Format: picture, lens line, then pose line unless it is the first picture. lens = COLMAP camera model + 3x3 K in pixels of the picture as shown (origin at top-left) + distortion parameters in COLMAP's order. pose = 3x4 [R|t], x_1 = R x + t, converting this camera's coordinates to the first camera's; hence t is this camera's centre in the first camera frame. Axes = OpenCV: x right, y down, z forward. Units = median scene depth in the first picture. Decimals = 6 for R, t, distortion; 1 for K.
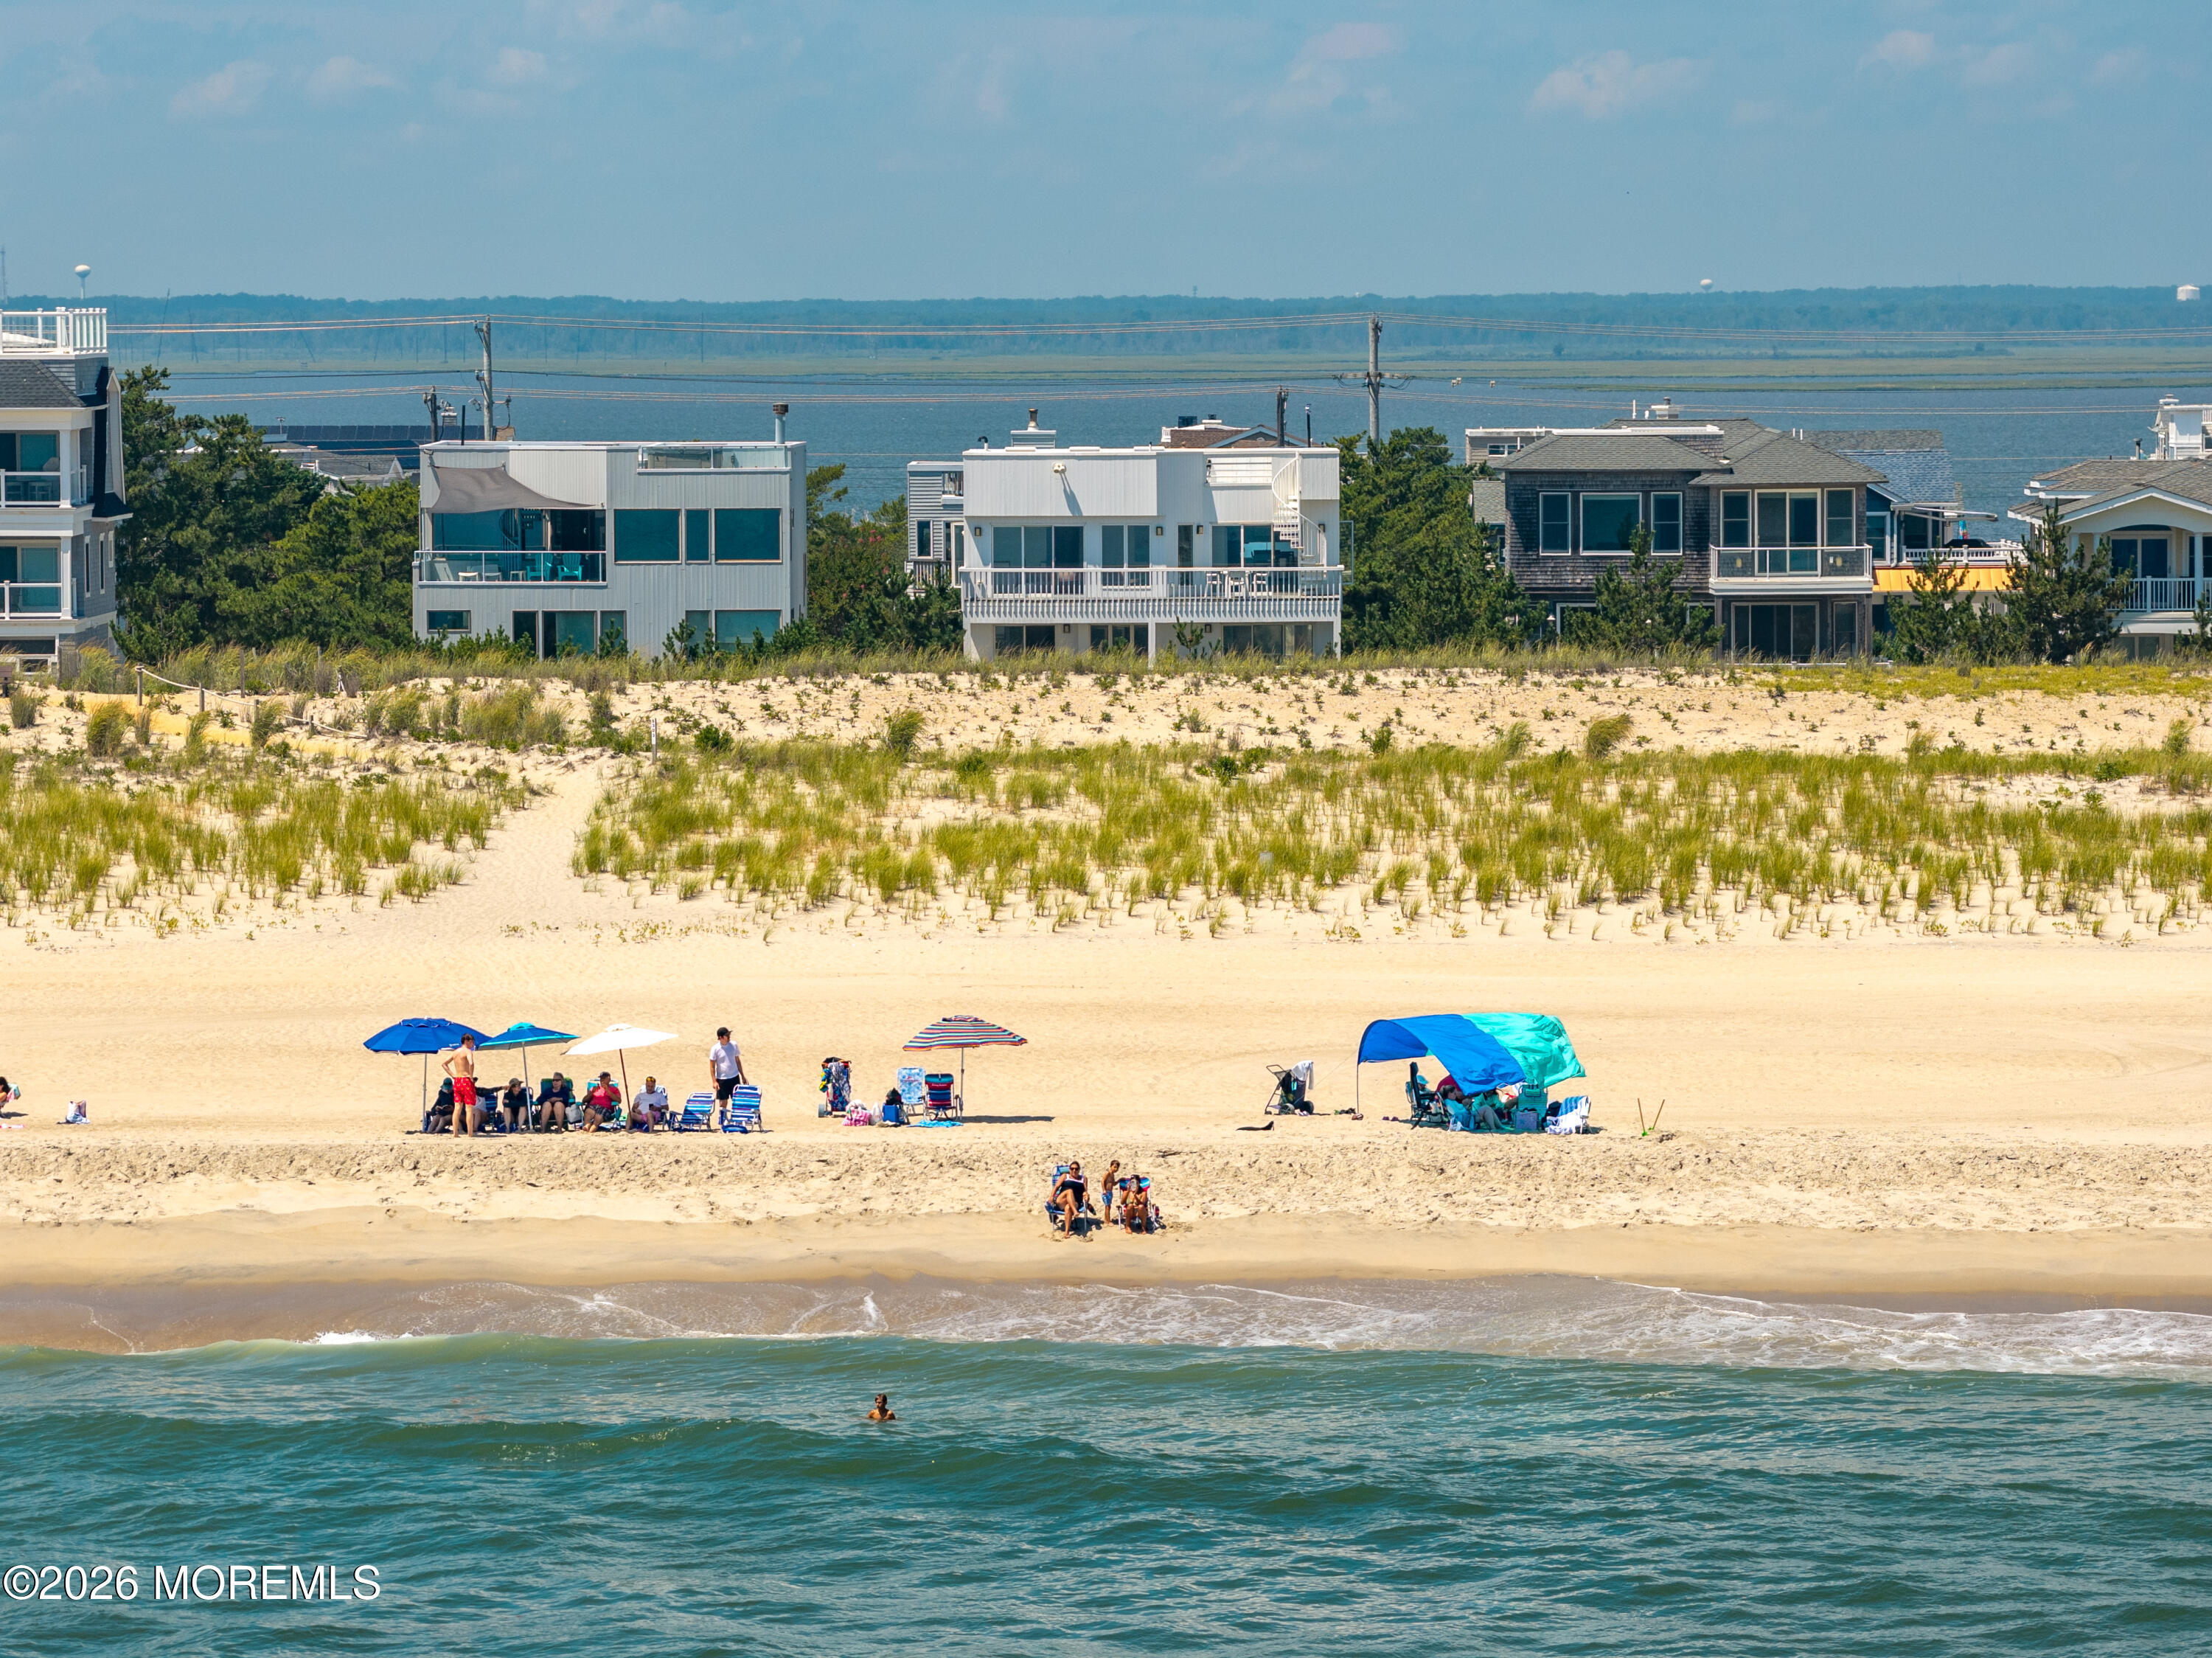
lens RADIAL K [[10900.0, 0, 1106.0], [0, 10900.0, 829.0], [0, 0, 1]] dist [0.520424, -1.252614]
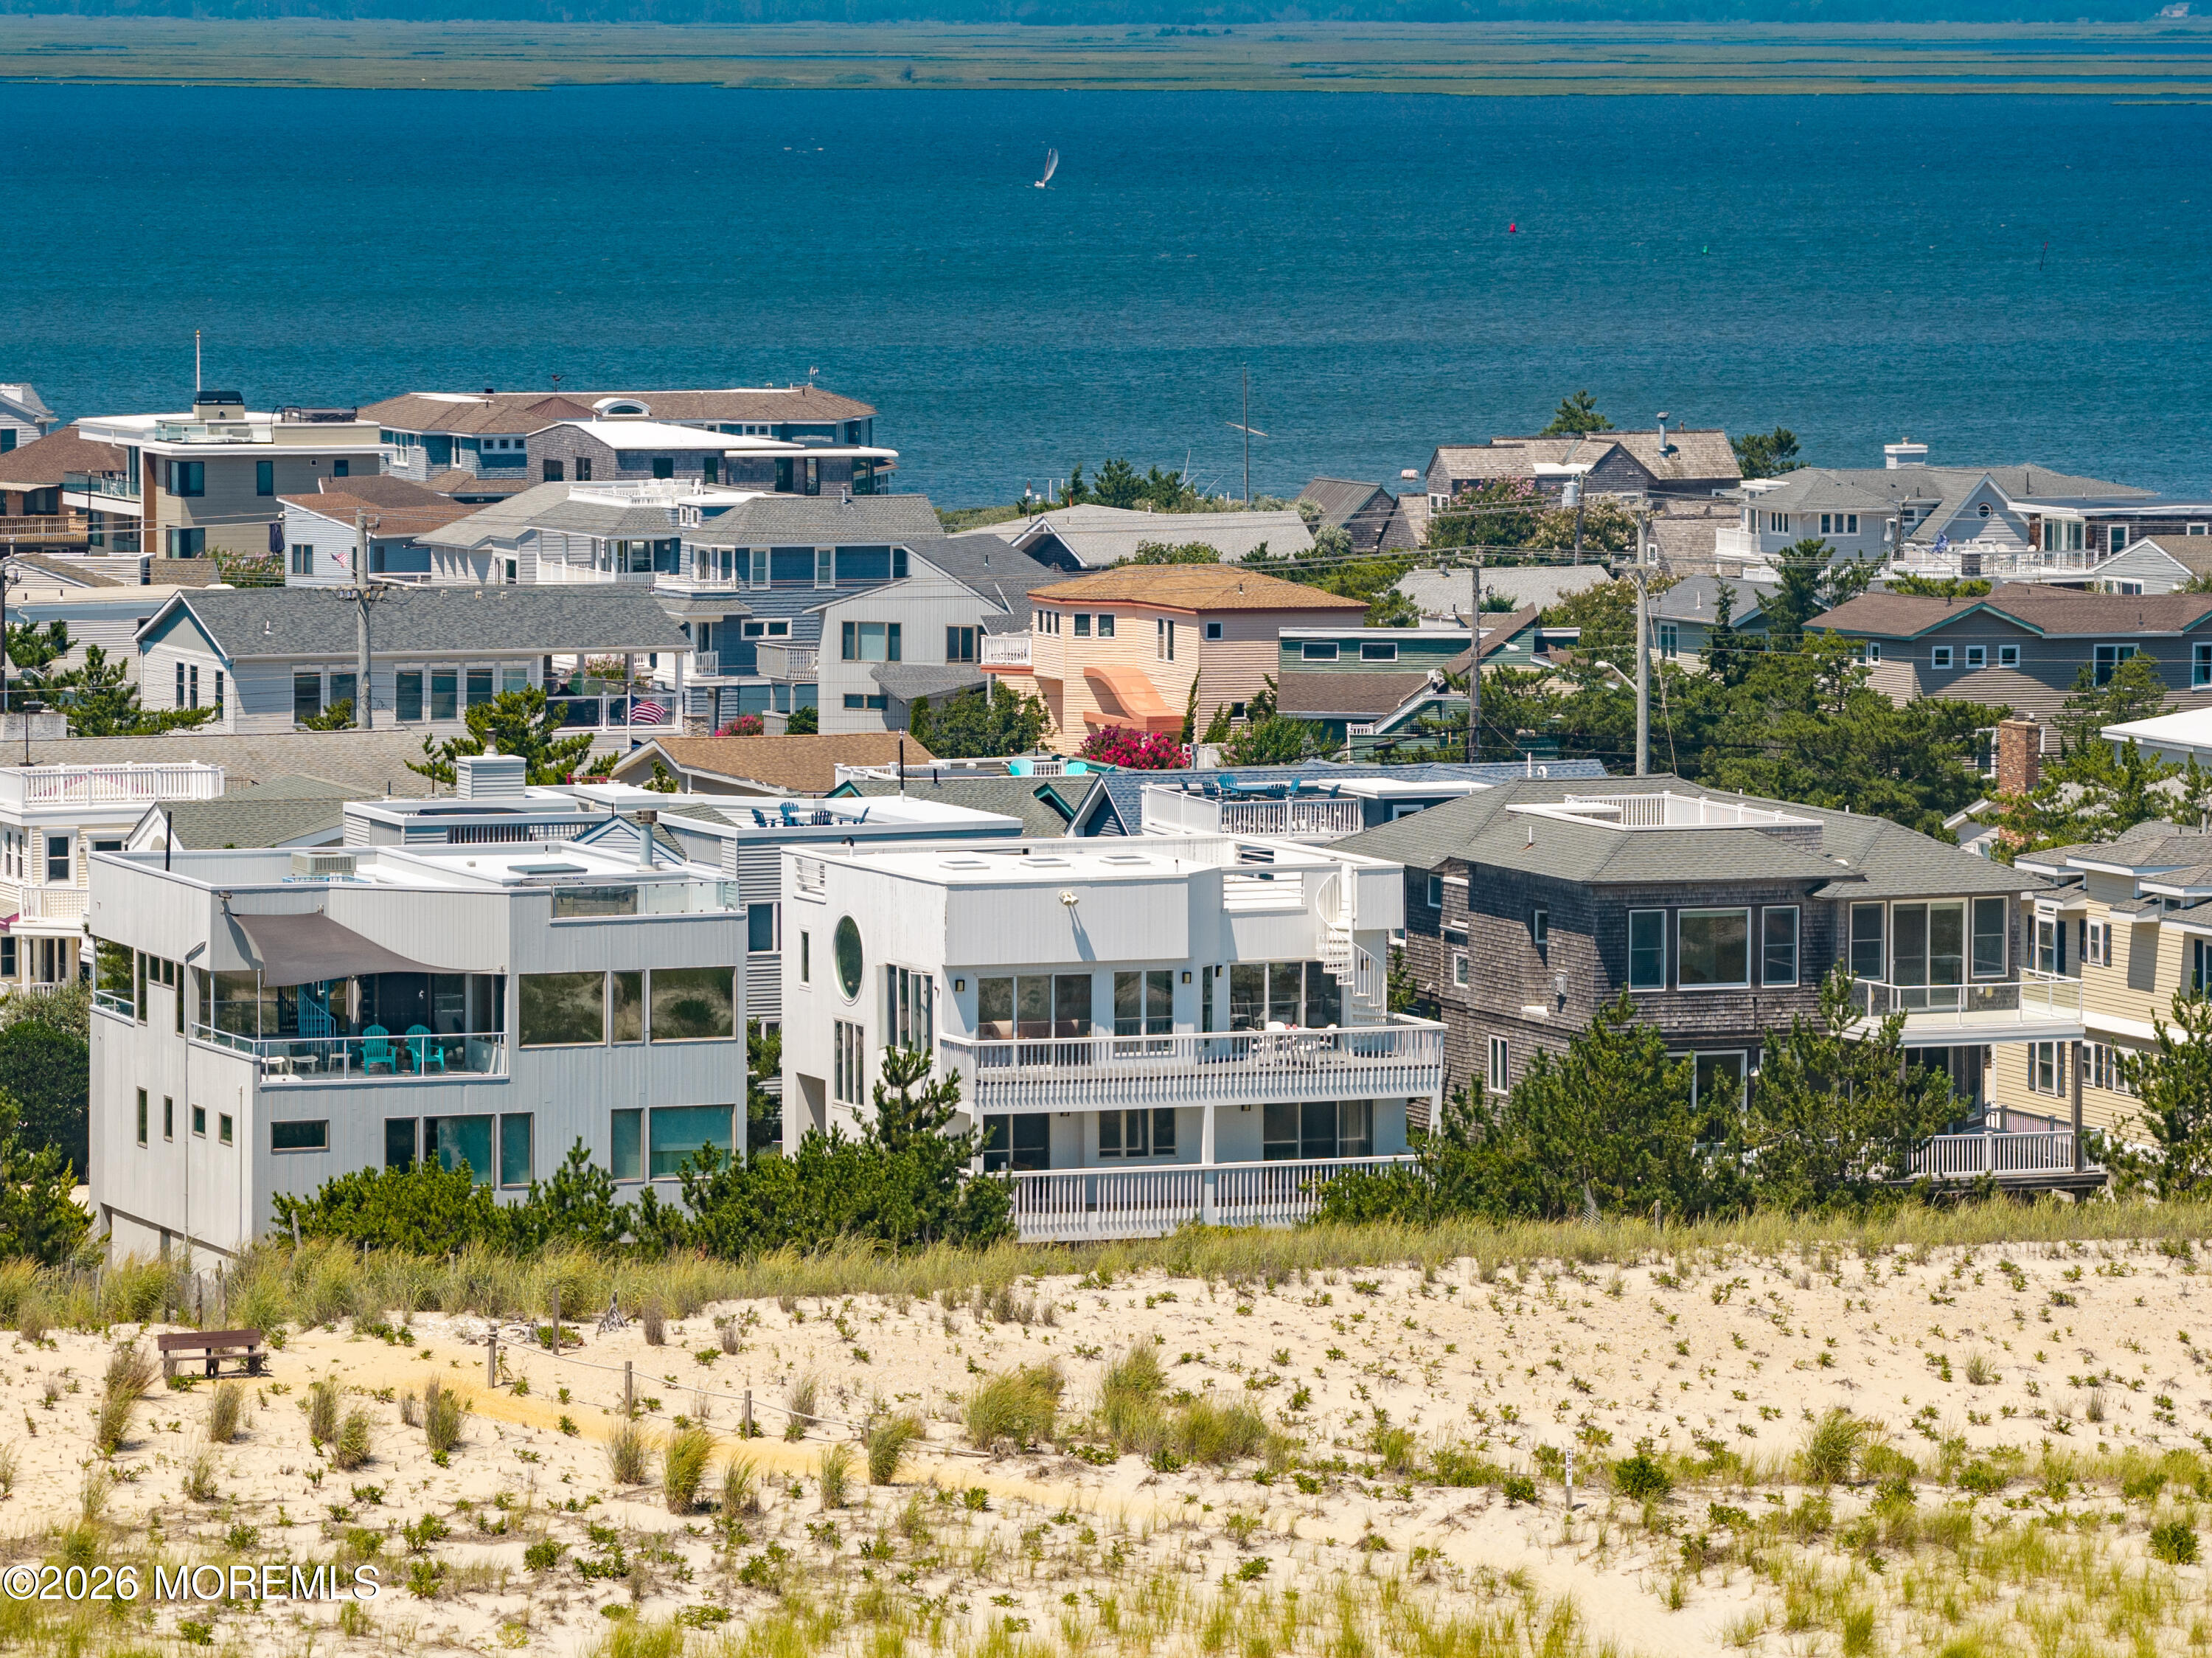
lens RADIAL K [[10900.0, 0, 1106.0], [0, 10900.0, 829.0], [0, 0, 1]] dist [0.520424, -1.252614]
pose [[0.927135, -0.023994, 0.373959, -0.280241], [0.012623, 0.999381, 0.032825, -0.062242], [-0.374515, -0.025712, 0.926864, 0.307652]]
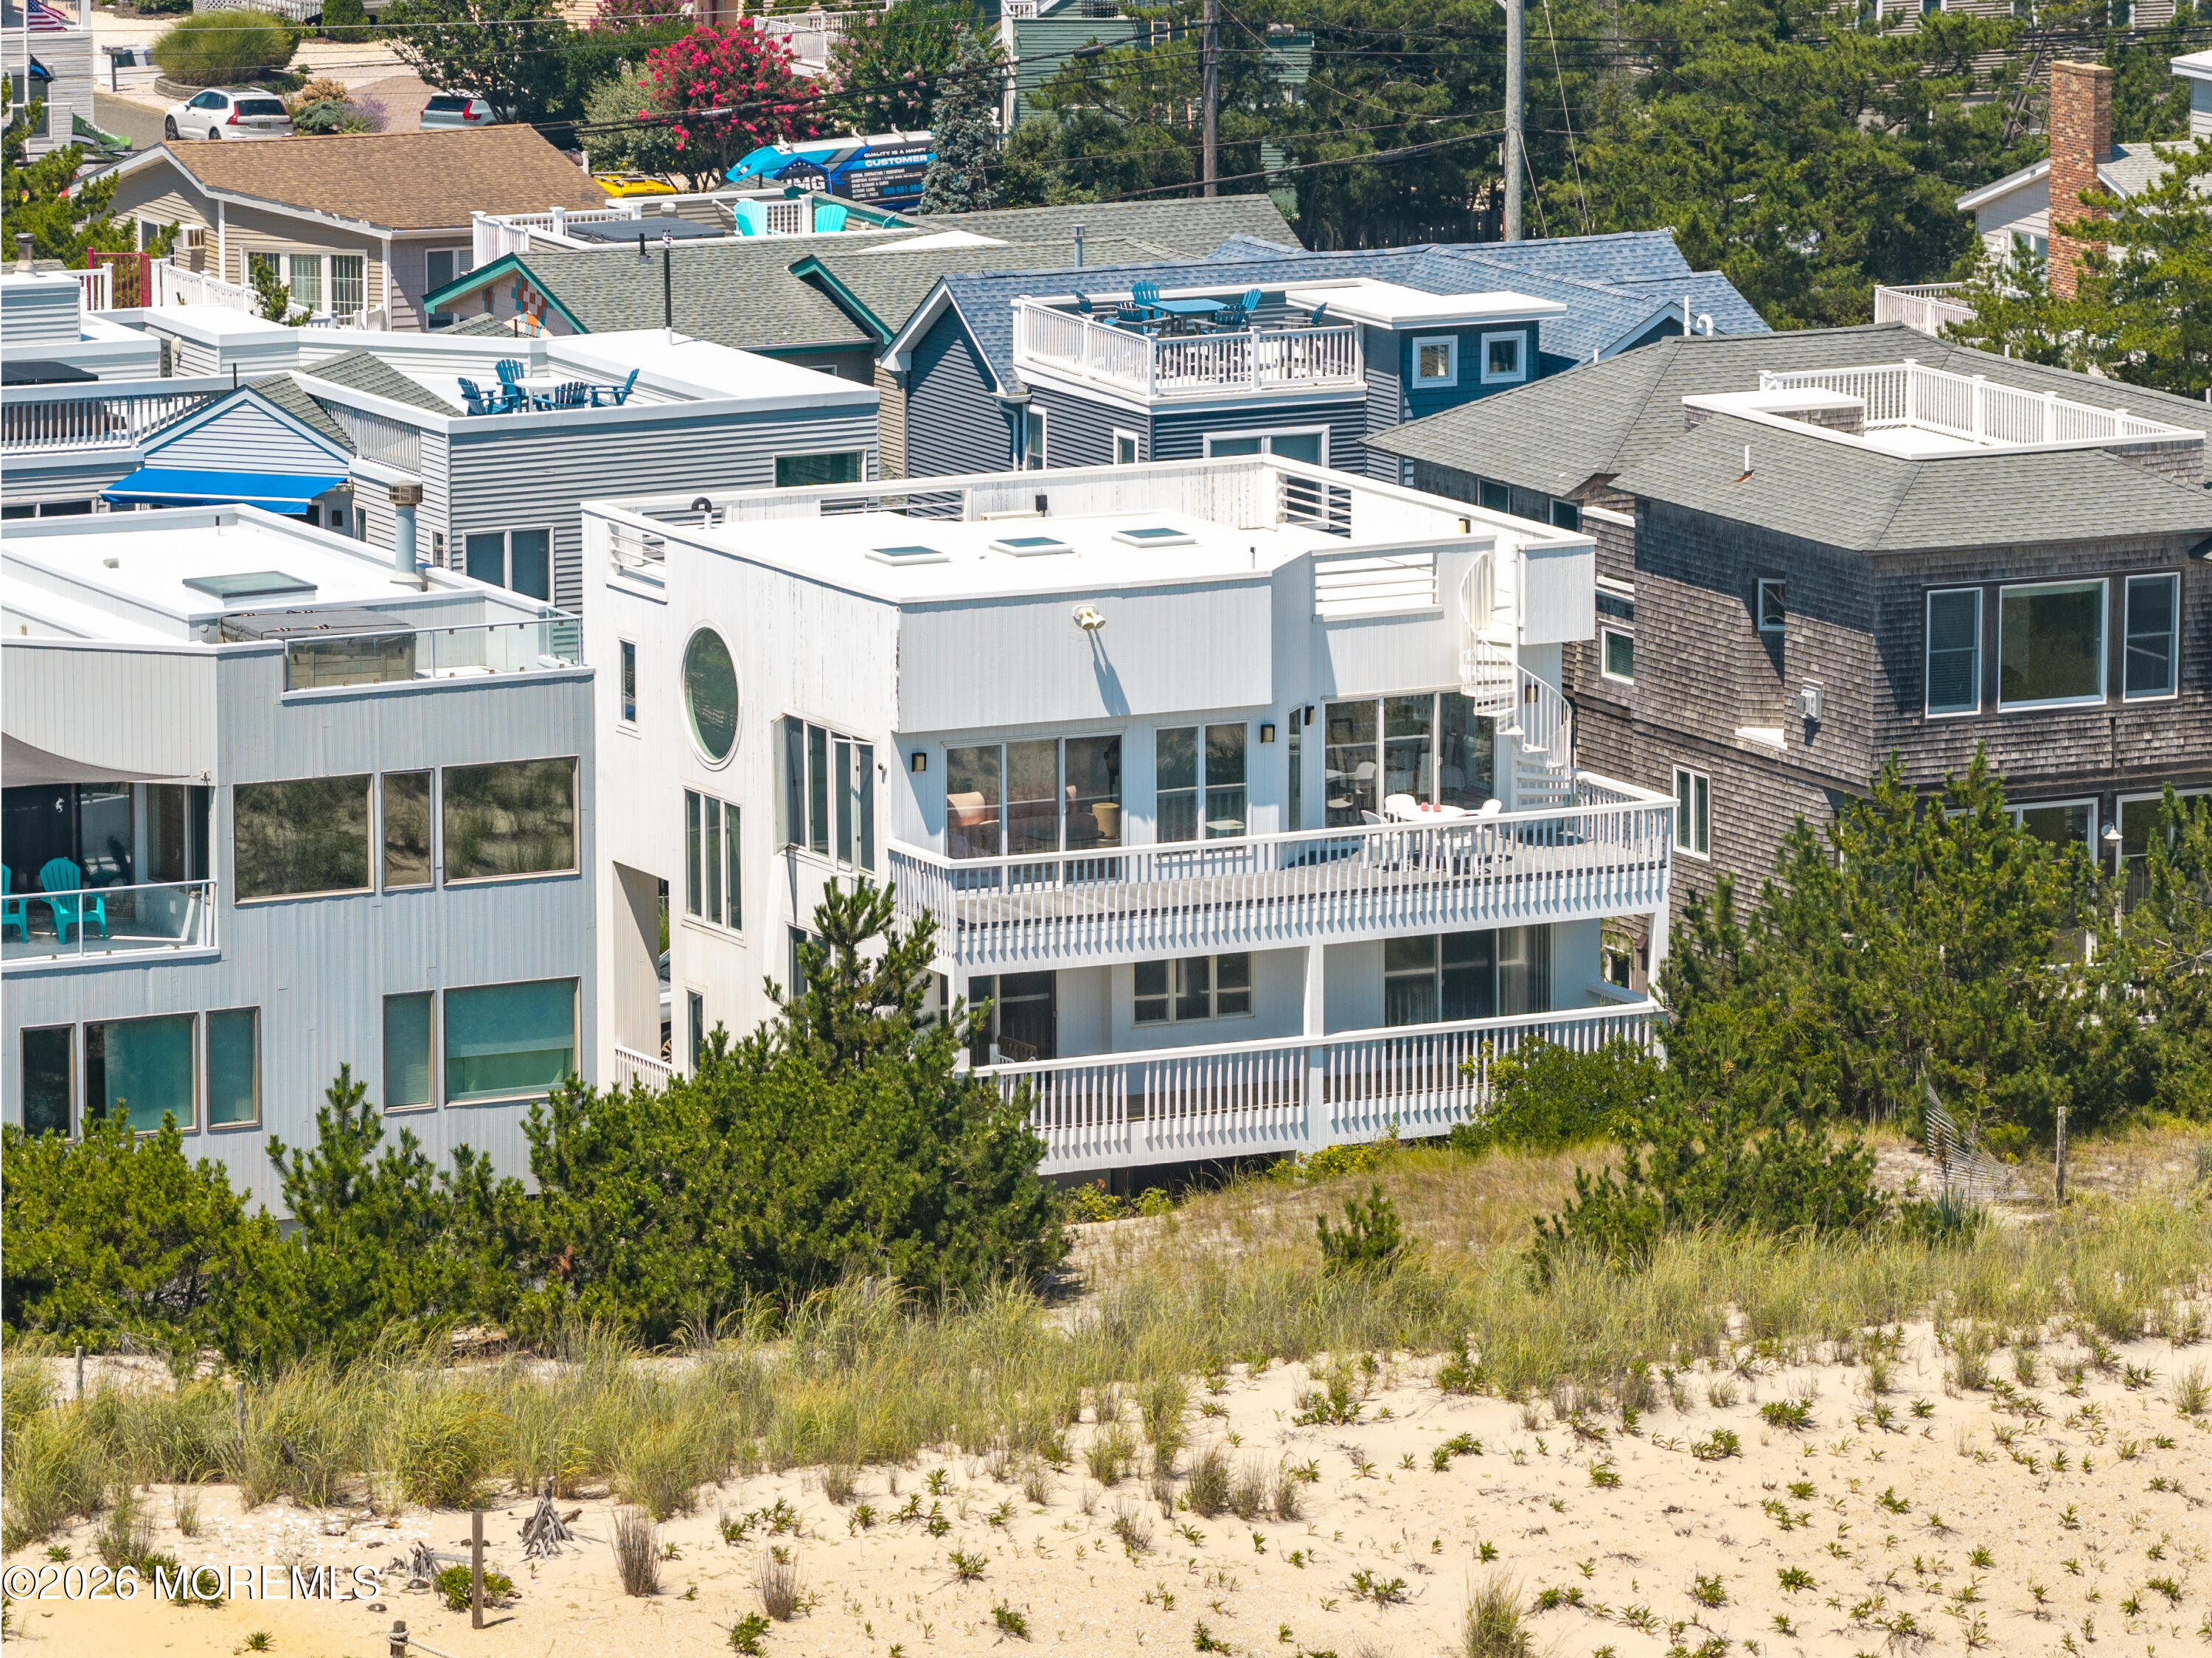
lens RADIAL K [[12055.9, 0, 1247.0], [0, 12055.9, 824.7], [0, 0, 1]] dist [0.646623, -10.230132]
pose [[0.886454, -0.074384, 0.456800, -0.233915], [0.017813, 0.991752, 0.126926, -0.089542], [-0.462473, -0.104377, 0.880468, 0.541703]]
